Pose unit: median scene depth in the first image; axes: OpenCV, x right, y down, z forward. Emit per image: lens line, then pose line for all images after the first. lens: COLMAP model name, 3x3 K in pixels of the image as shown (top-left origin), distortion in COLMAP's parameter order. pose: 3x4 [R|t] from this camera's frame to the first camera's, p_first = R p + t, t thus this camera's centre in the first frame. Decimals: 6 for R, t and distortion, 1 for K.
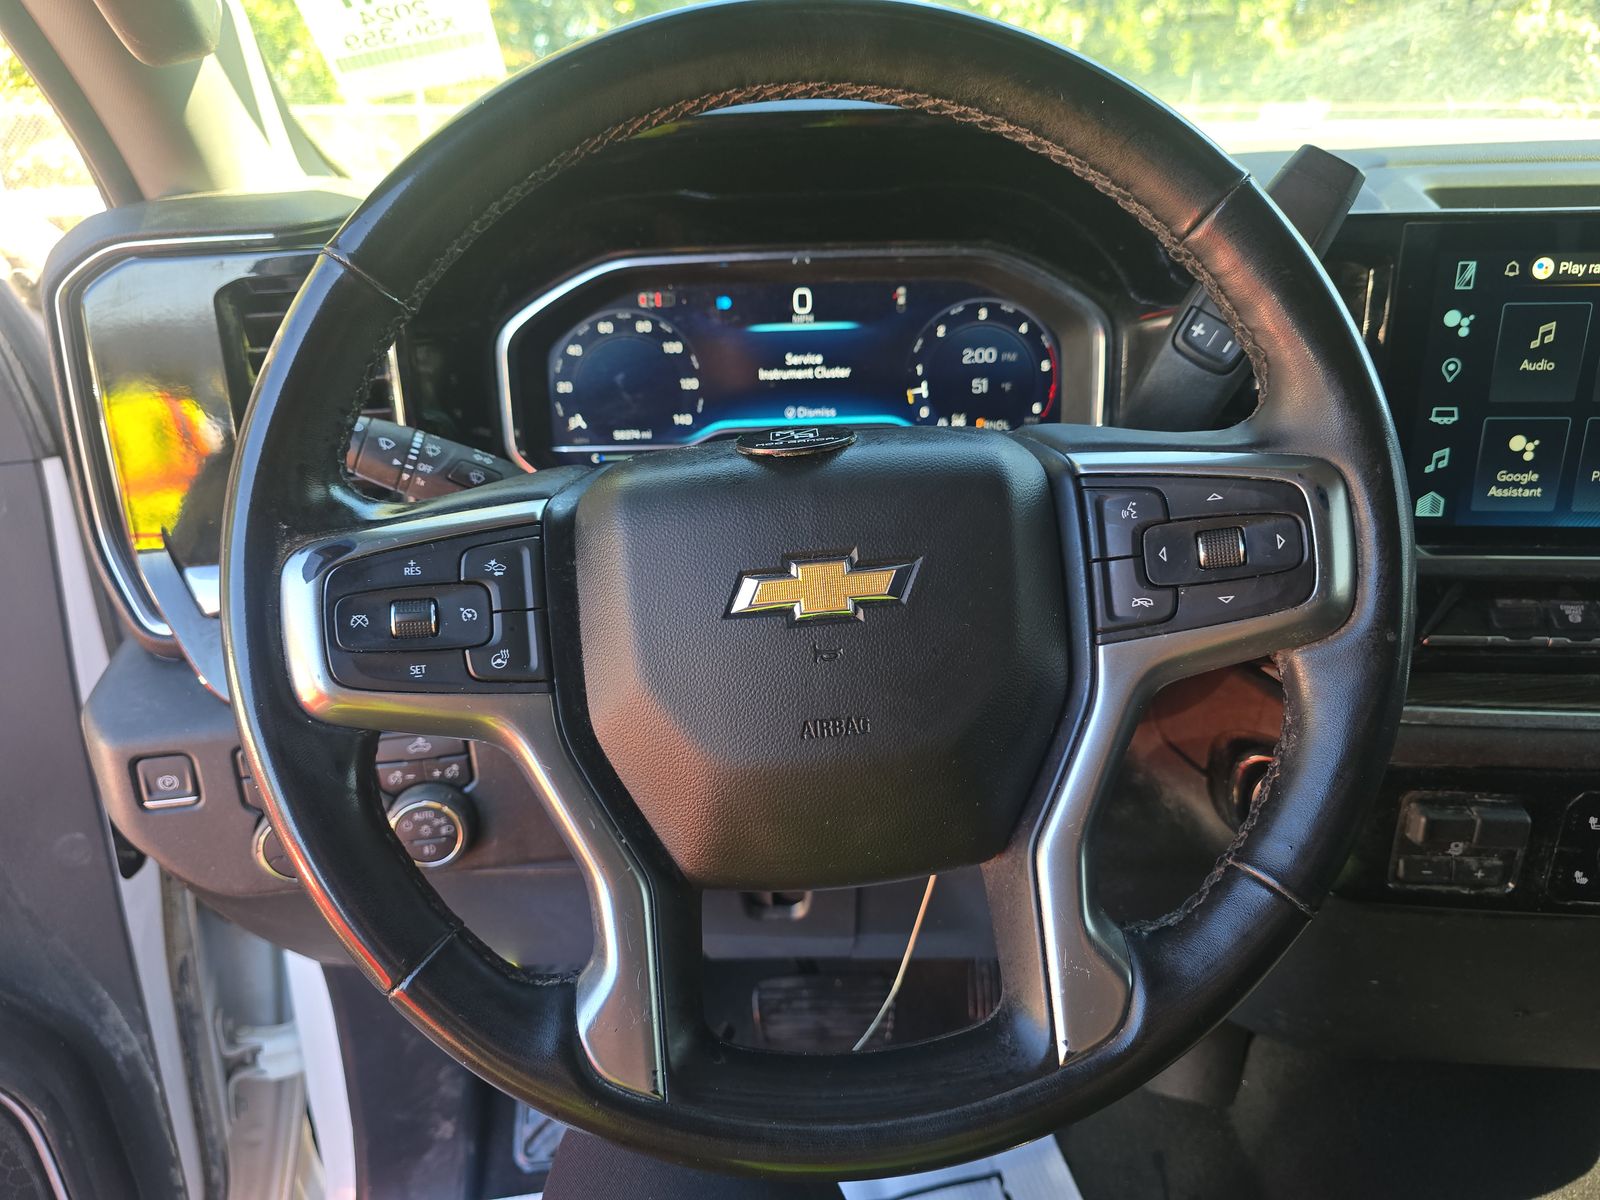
lens RADIAL K [[1130.9, 0, 774.9], [0, 1130.9, 631.1], [0, 0, 1]] dist [-0.003463, -0.002935]
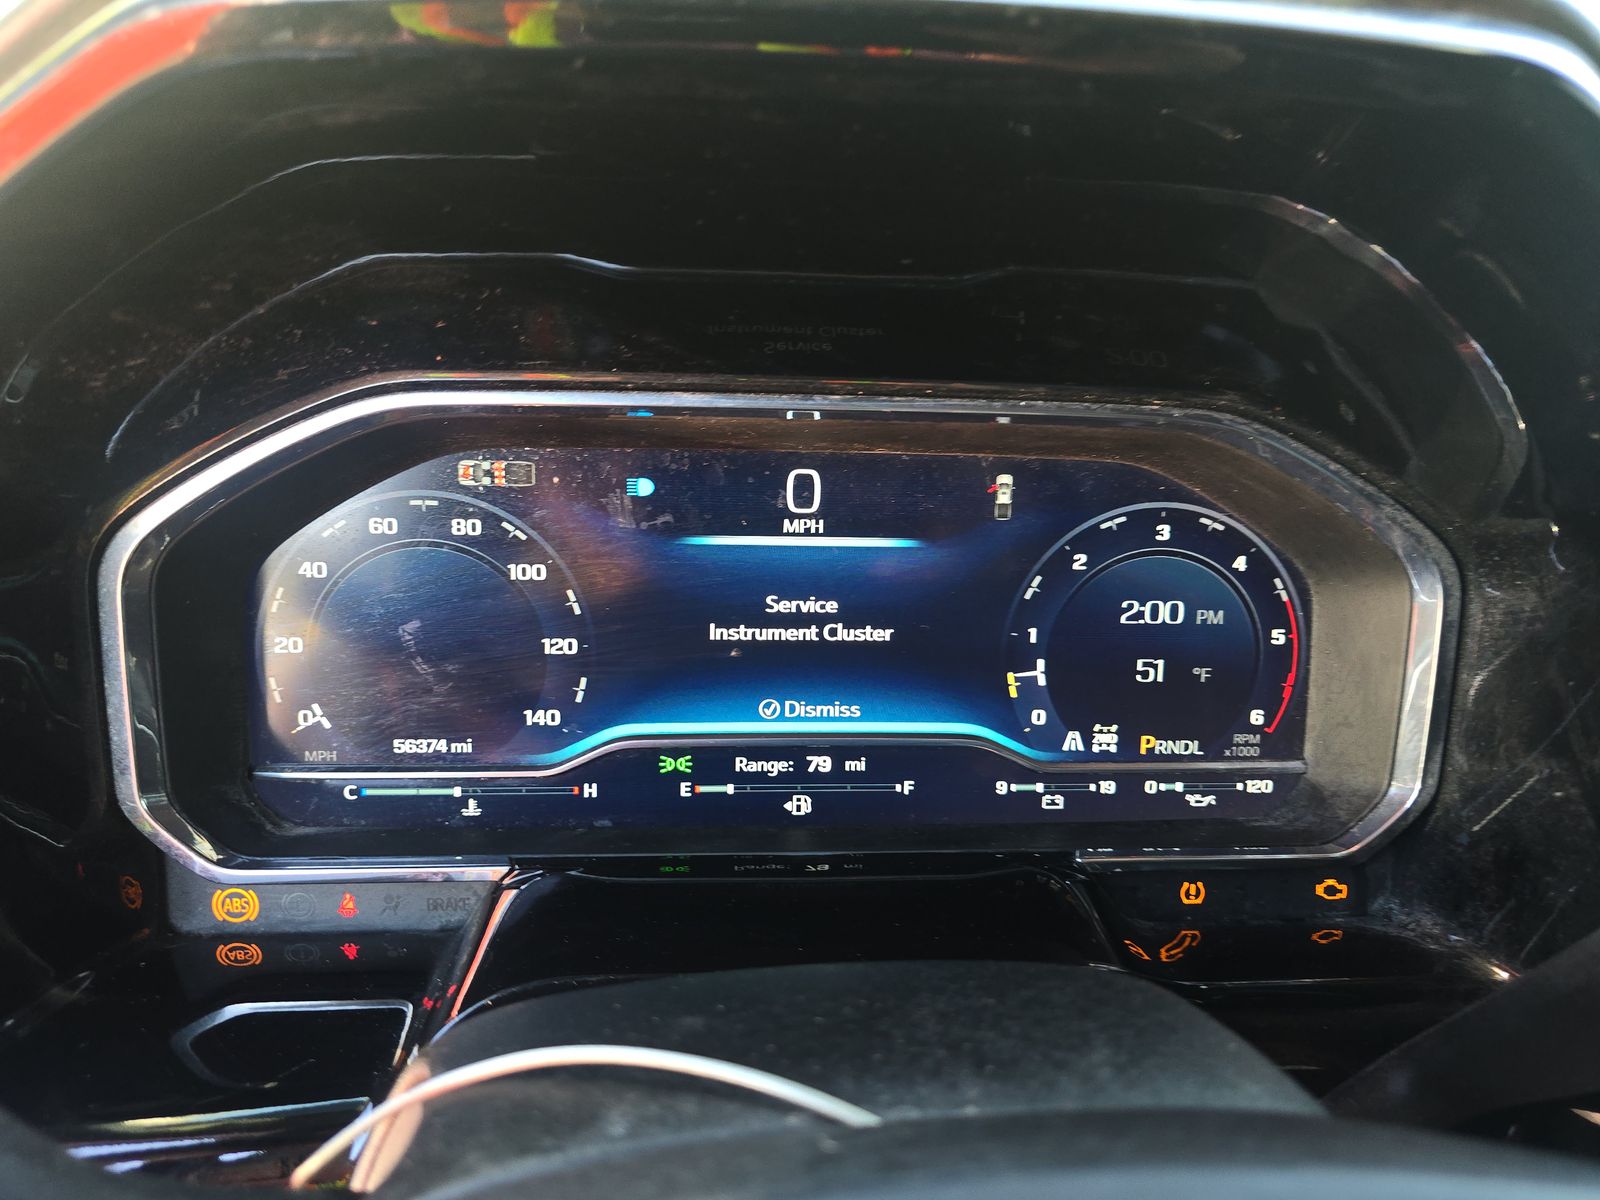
lens RADIAL K [[1086.5, 0, 801.5], [0, 1086.5, 610.2], [0, 0, 1]] dist [-0.002575, -0.005044]
pose [[0.998379, 0.052550, 0.021851, 0.015431], [-0.049730, 0.992230, -0.114046, -0.184704], [-0.027674, 0.112775, 0.993235, 0.534115]]
